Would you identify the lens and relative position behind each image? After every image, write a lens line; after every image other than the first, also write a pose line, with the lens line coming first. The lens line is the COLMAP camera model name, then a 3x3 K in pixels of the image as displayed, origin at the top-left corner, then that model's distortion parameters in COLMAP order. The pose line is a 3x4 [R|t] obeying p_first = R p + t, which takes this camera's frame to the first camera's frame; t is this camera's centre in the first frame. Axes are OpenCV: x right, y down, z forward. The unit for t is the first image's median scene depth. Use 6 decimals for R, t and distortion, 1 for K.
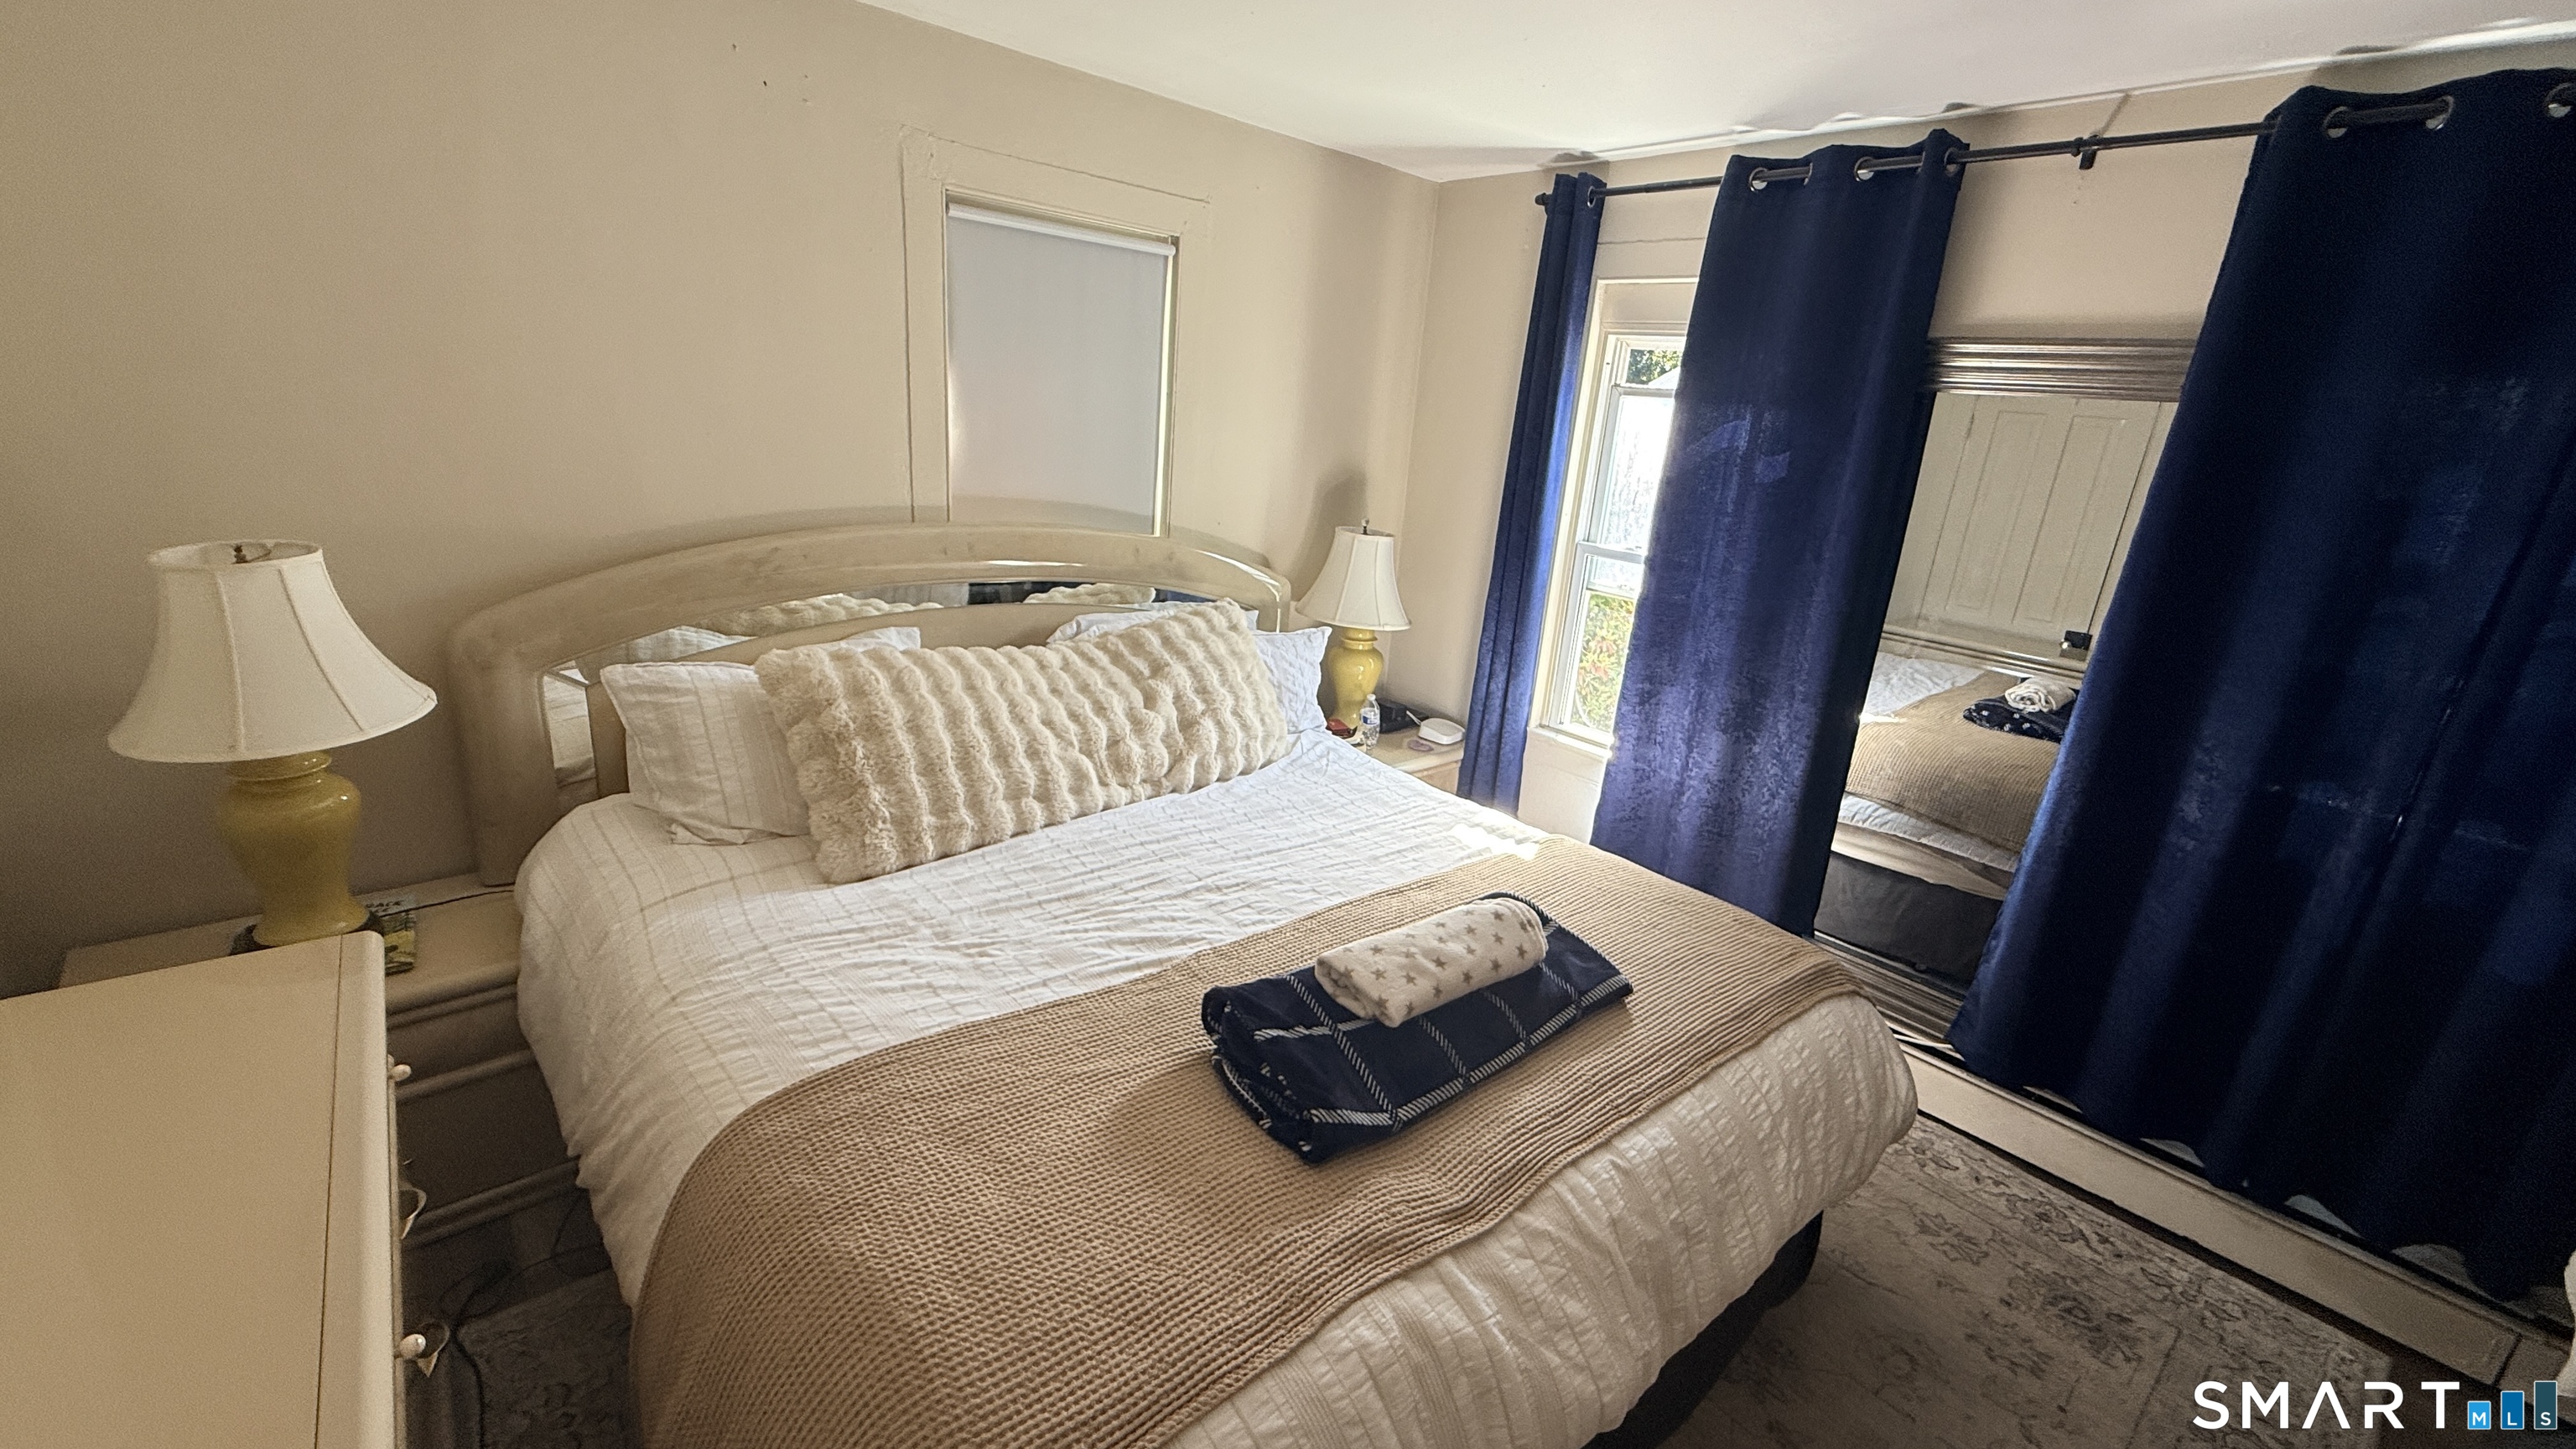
lens RADIAL K [[1039.7, 0, 1291.5], [0, 1039.7, 718.6], [0, 0, 1]] dist [-0.001305, -0.000046]
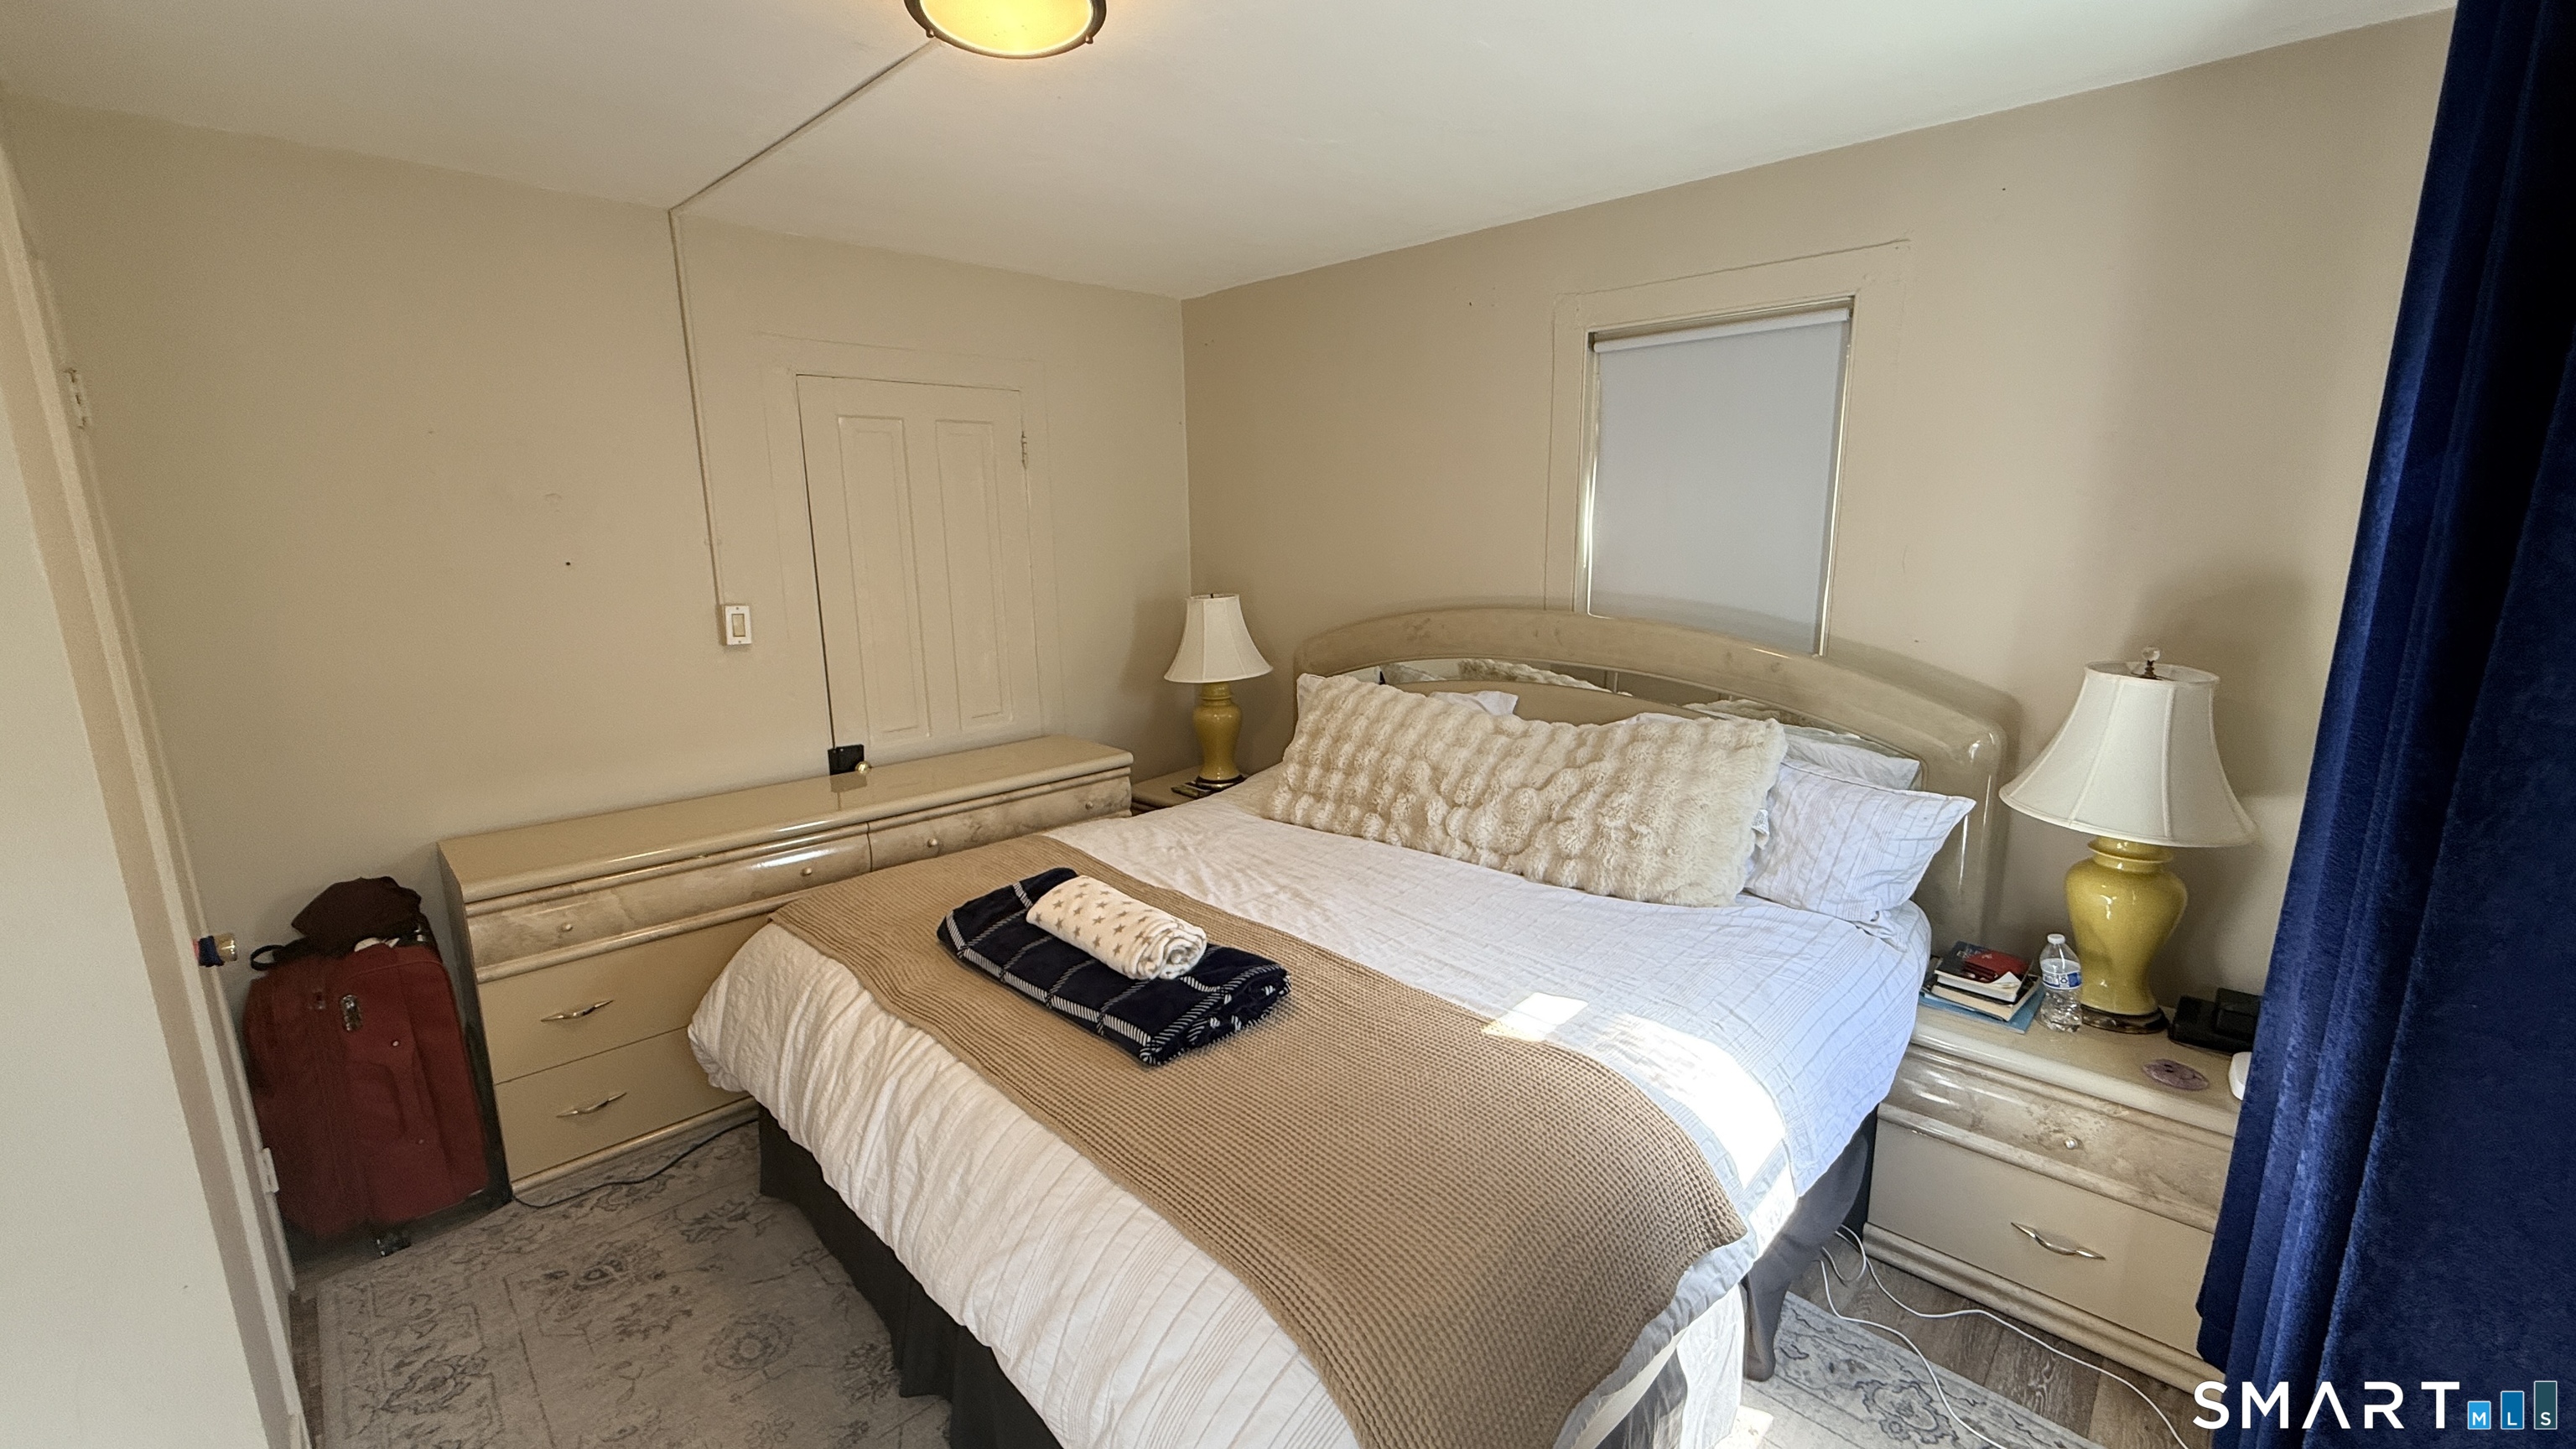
lens RADIAL K [[1039.7, 0, 1292.9], [0, 1039.7, 728.1], [0, 0, 1]] dist [-0.001305, -0.000046]
pose [[0.079727, 0.128289, -0.988527, 1.034451], [-0.268321, 0.957843, 0.102666, -0.132713], [0.960025, 0.257058, 0.110789, 0.793843]]
